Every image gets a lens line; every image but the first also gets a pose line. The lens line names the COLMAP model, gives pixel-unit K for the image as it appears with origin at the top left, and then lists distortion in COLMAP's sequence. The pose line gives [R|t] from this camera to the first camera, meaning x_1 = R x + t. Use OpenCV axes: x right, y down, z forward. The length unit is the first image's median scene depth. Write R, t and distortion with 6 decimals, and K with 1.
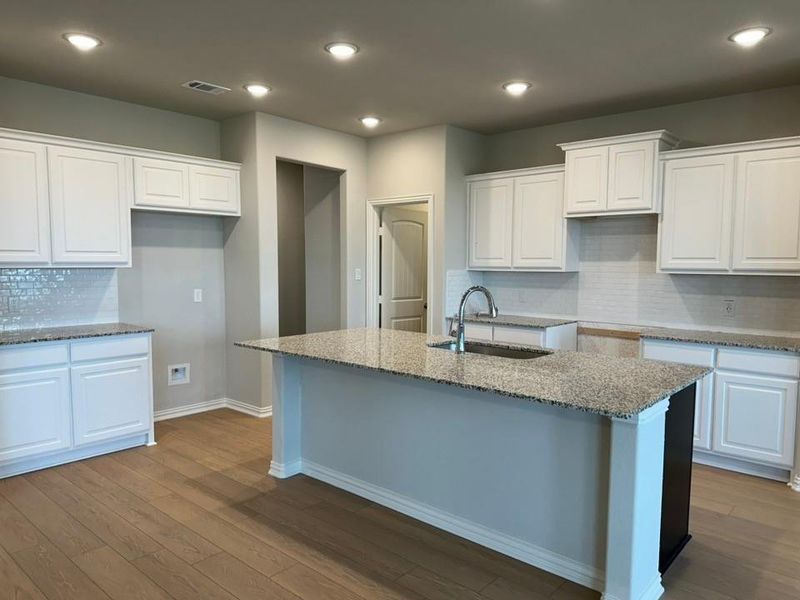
lens RADIAL K [[565.1, 0, 399.5], [0, 565.1, 303.3], [0, 0, 1]] dist [-0.006075, 0.013478]
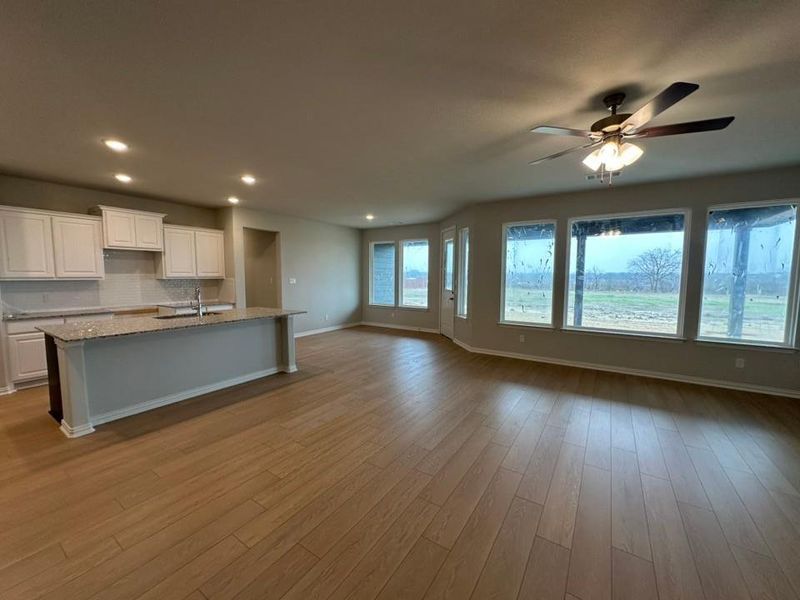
lens RADIAL K [[318.5, 0, 398.4], [0, 318.5, 303.0], [0, 0, 1]] dist [-0.000089, -0.000005]
pose [[-0.137220, -0.092877, 0.986177, -0.905240], [0.064461, 0.992647, 0.102456, -0.031666], [-0.988441, 0.077629, -0.130224, 0.284551]]
